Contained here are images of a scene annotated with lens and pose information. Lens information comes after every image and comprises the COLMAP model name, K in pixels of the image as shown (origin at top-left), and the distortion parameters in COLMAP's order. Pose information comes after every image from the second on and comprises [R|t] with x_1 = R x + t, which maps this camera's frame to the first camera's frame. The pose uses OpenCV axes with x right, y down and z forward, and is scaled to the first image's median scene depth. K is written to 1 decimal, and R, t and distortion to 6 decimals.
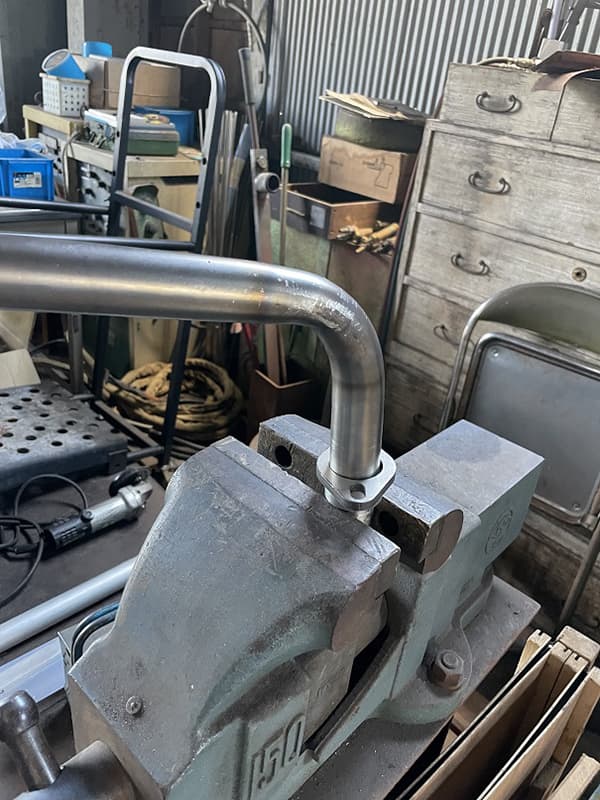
lens RADIAL K [[611.4, 0, 305.0], [0, 611.4, 397.6], [0, 0, 1]] dist [0.072279, -0.123249]
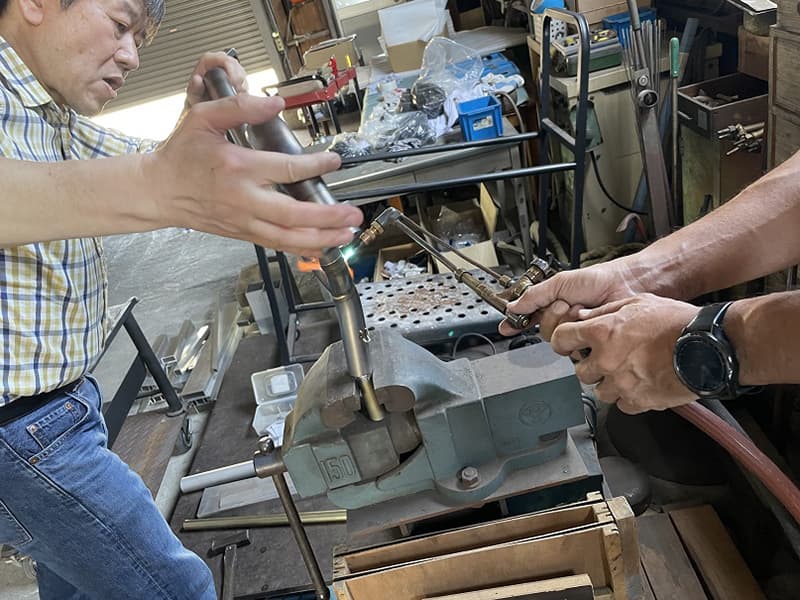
lens RADIAL K [[611.4, 0, 400.0], [0, 611.4, 300.0], [0, 0, 1]] dist [0.072279, -0.123249]
pose [[0.689707, 0.078051, -0.719869, 0.501968], [-0.012217, 0.995286, 0.096208, -0.092057], [0.723985, -0.057561, 0.687410, -0.132079]]
